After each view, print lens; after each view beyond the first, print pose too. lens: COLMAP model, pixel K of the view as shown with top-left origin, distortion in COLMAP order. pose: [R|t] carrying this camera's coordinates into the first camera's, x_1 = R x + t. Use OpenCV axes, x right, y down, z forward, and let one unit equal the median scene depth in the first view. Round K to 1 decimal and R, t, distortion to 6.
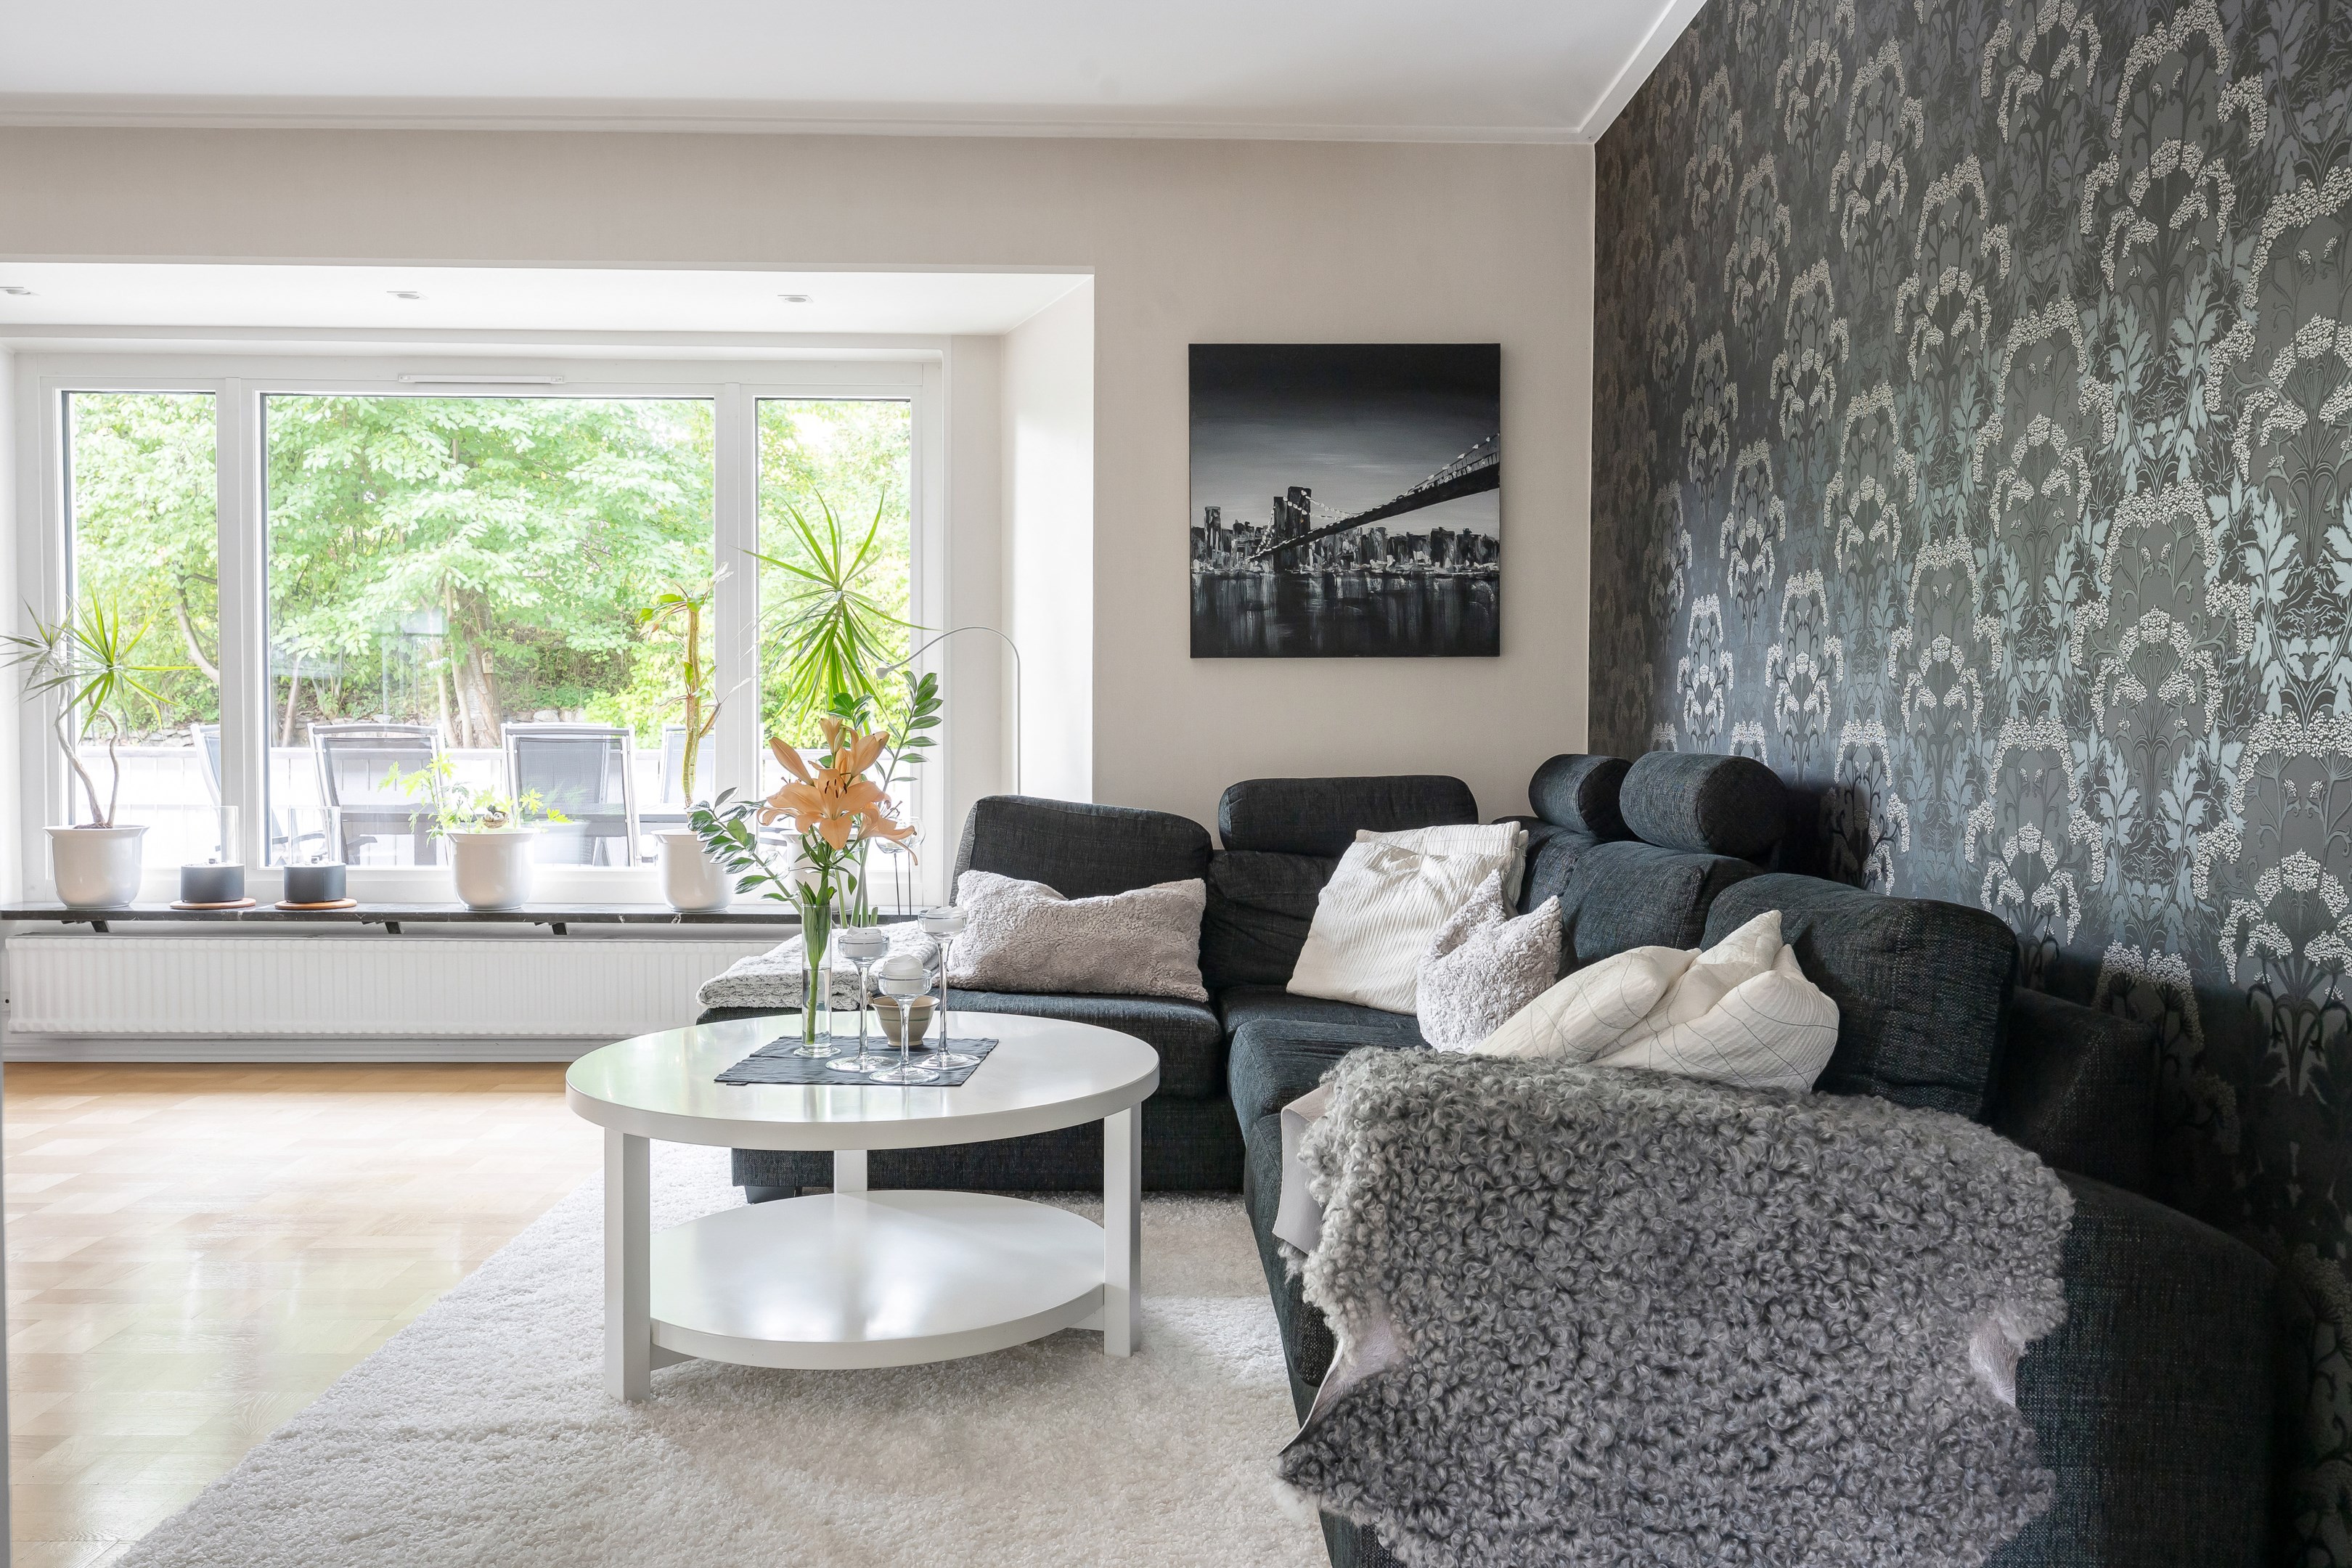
lens RADIAL K [[1843.3, 0, 1314.7], [0, 1843.3, 789.6], [0, 0, 1]] dist [0.018320, 0.001773]
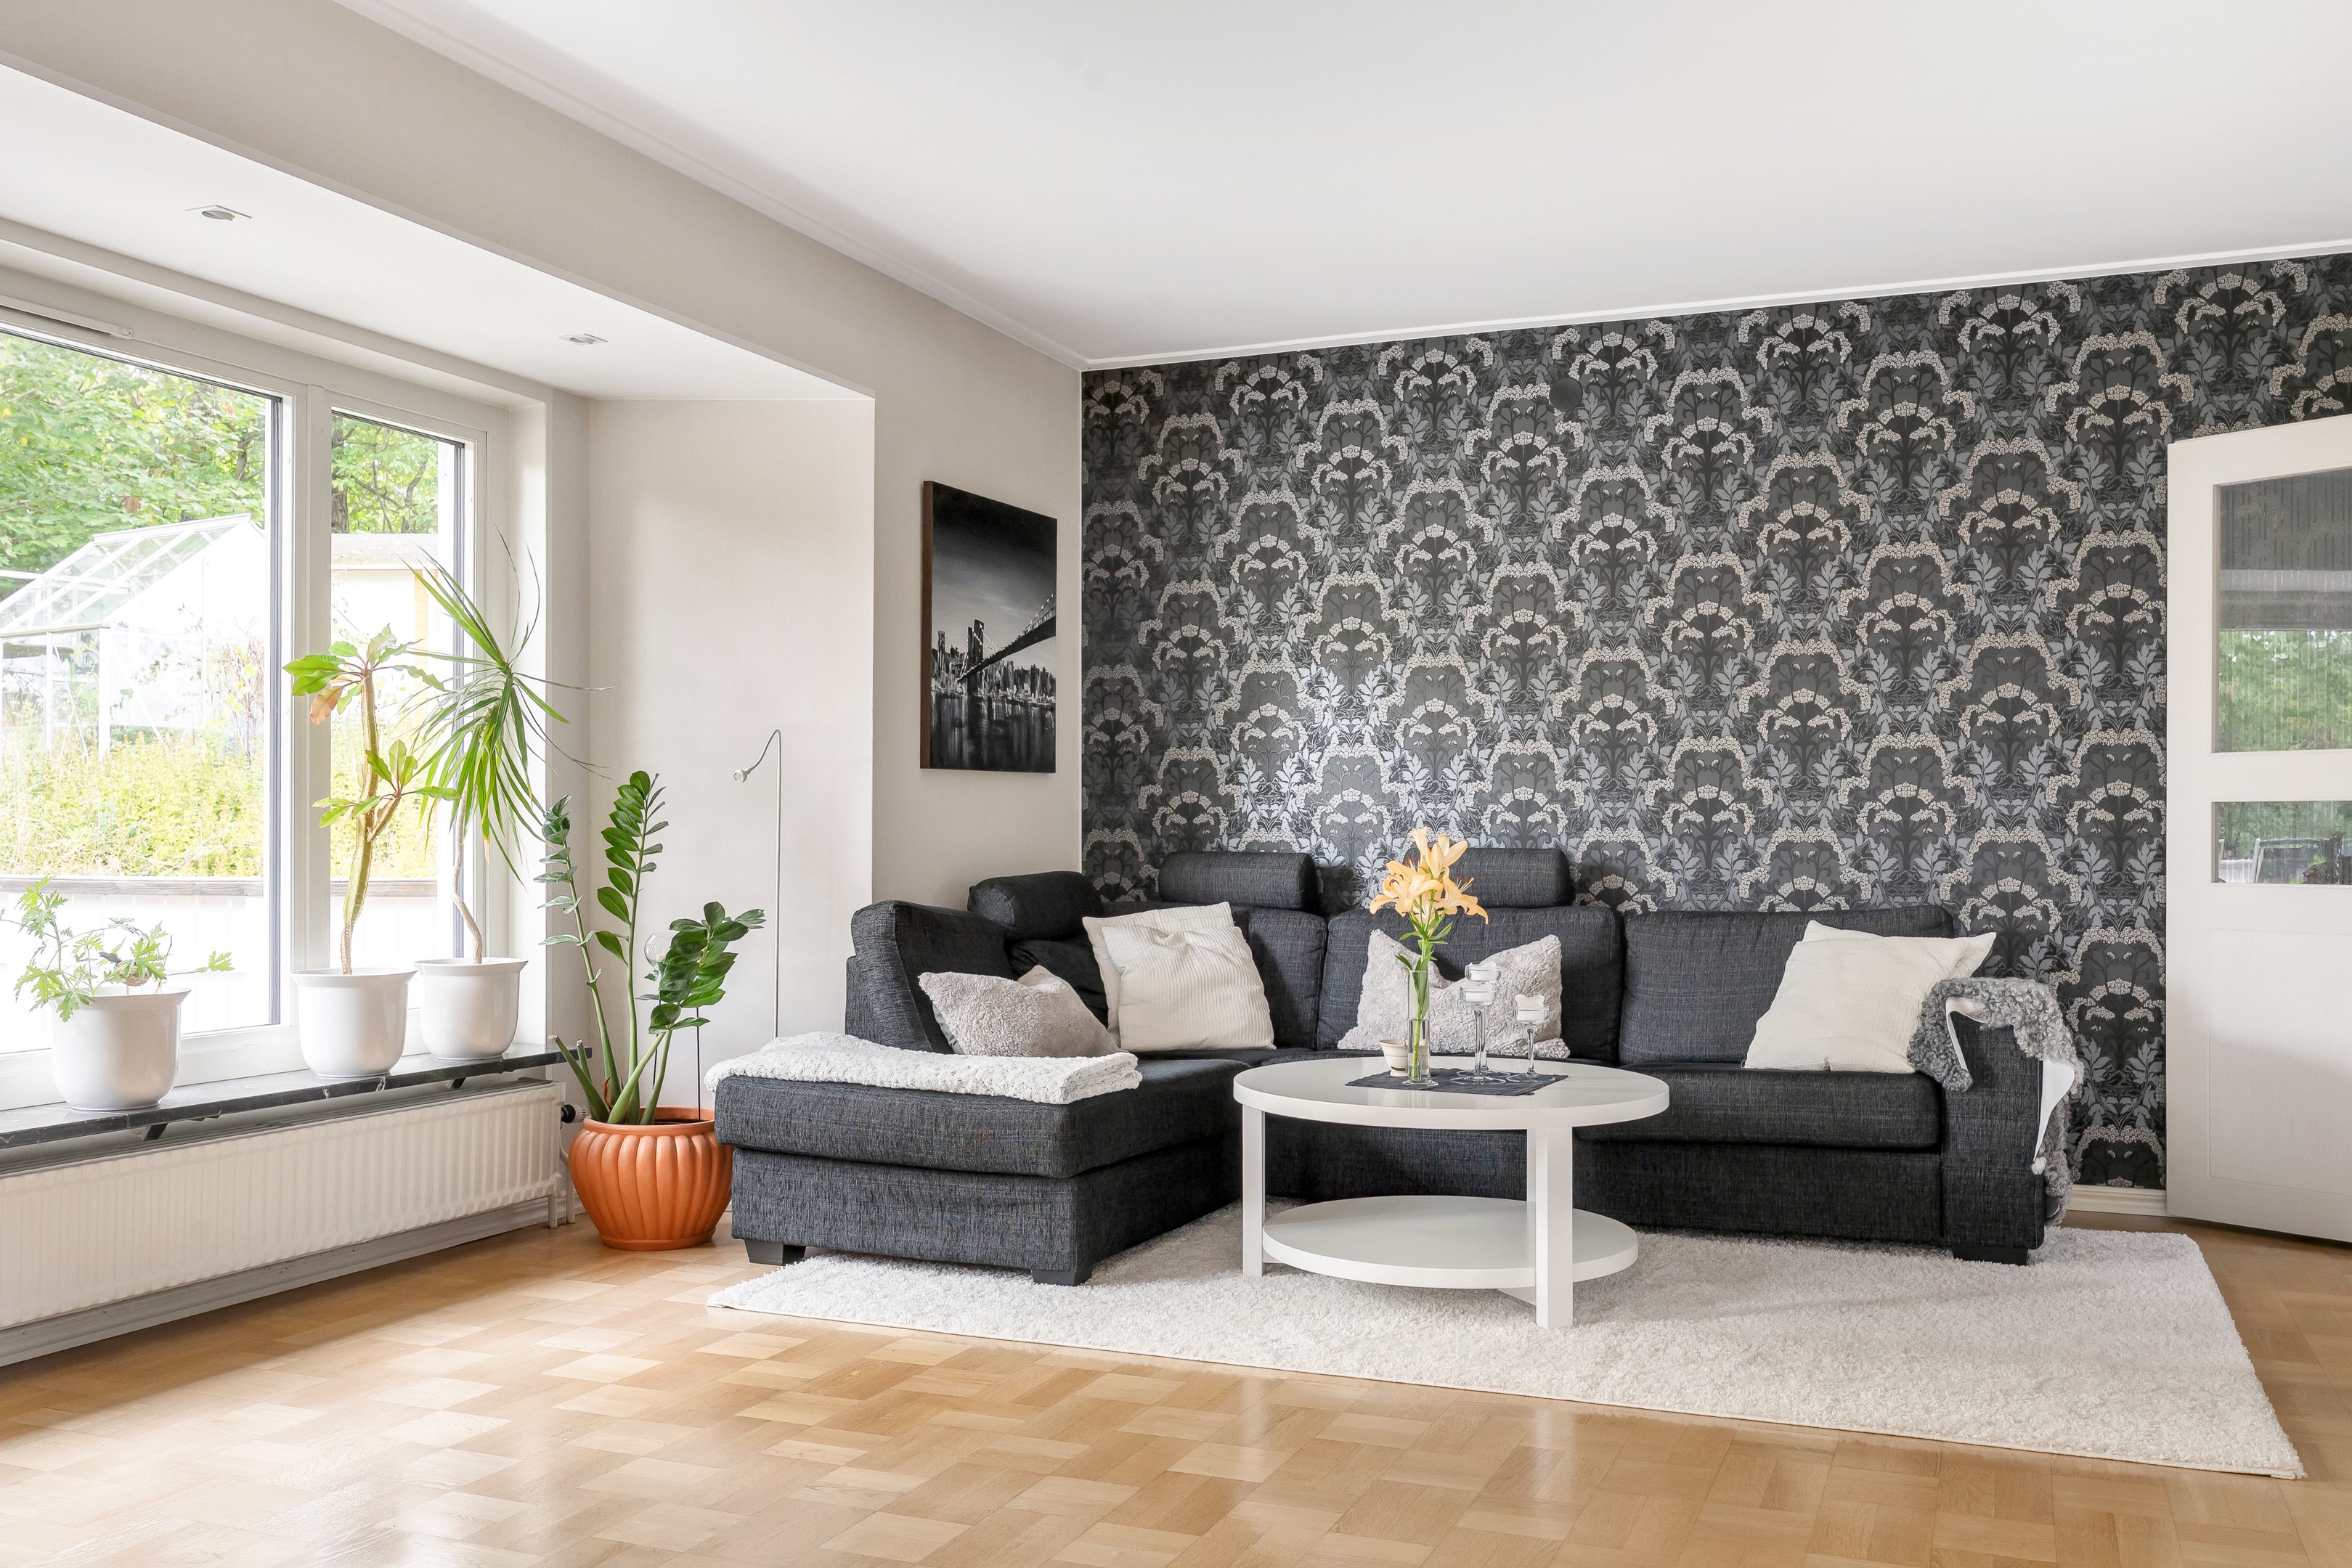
lens RADIAL K [[2021.9, 0, 1178.0], [0, 2021.9, 832.7], [0, 0, 1]] dist [-0.000842, 0.002251]
pose [[0.391222, -0.005424, 0.920280, -1.103658], [0.031529, 0.999475, -0.007513, -0.020084], [-0.919756, 0.031955, 0.391188, 0.402499]]
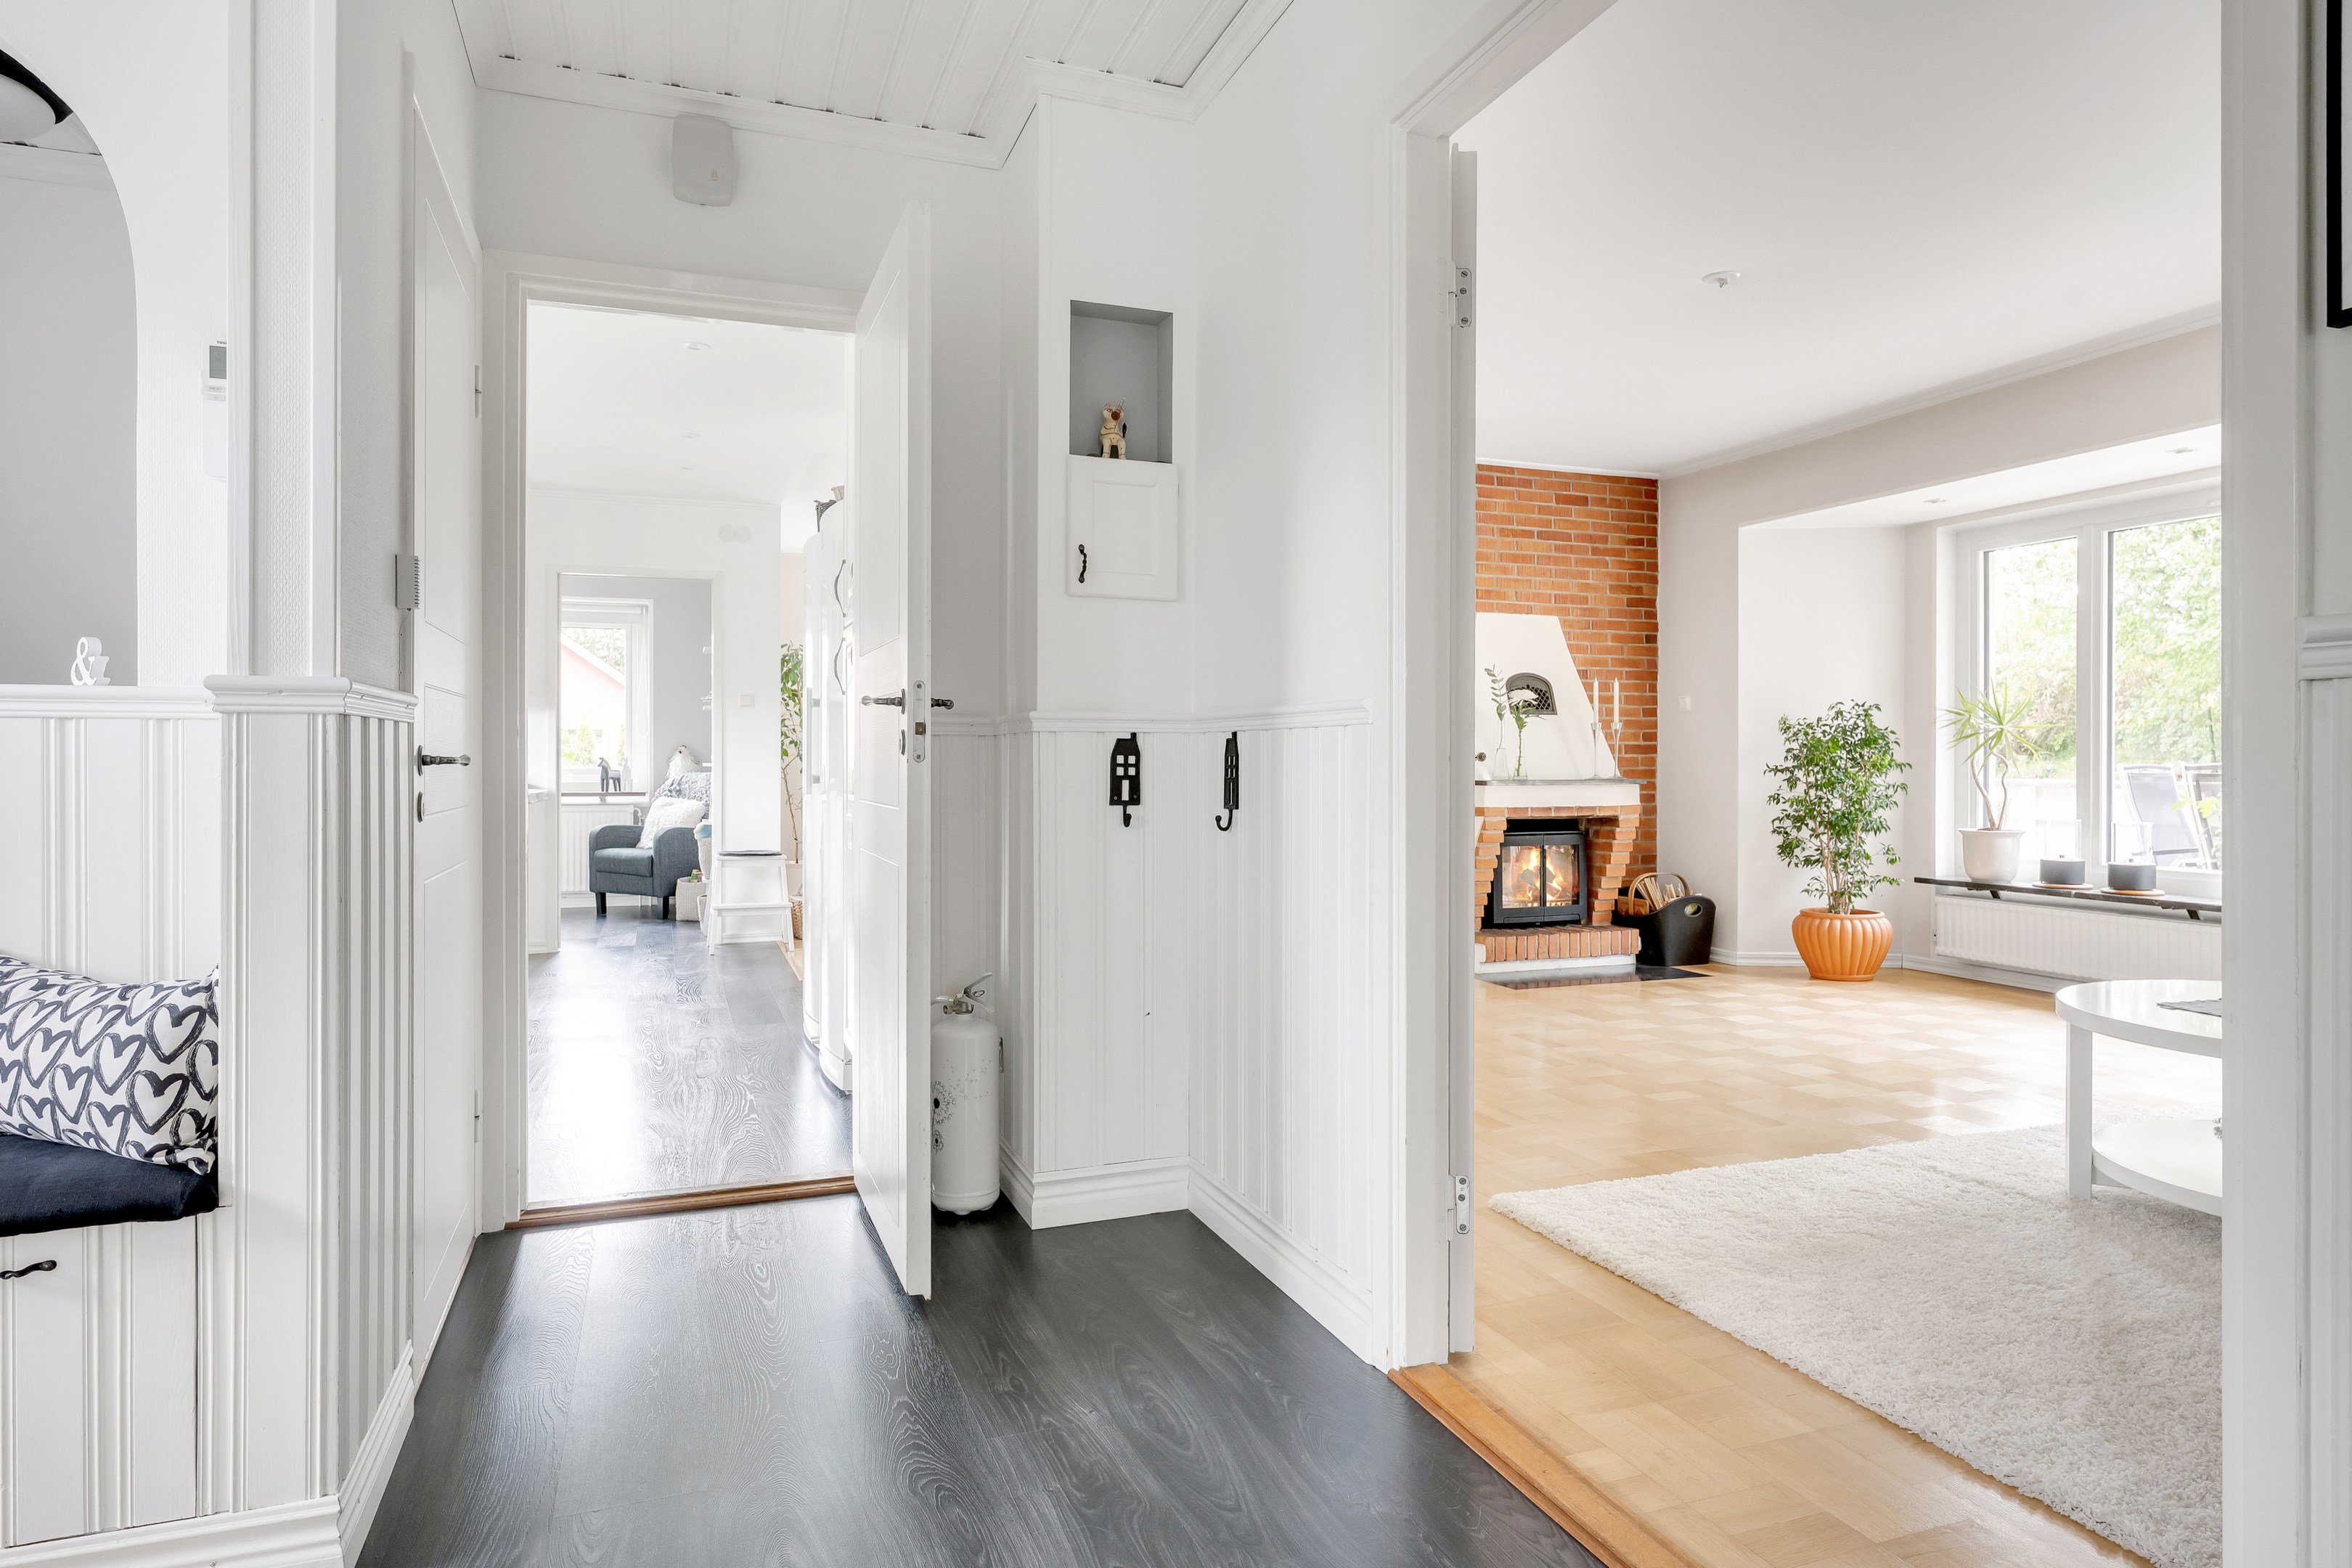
lens RADIAL K [[1304.8, 0, 1176.0], [0, 1304.8, 784.0], [0, 0, 1]] dist [-0.000729, 0.000778]
pose [[0.371160, 0.012160, -0.928489, 0.124258], [-0.027509, 0.999619, 0.002095, -0.002409], [0.928162, 0.024764, 0.371353, -0.048222]]
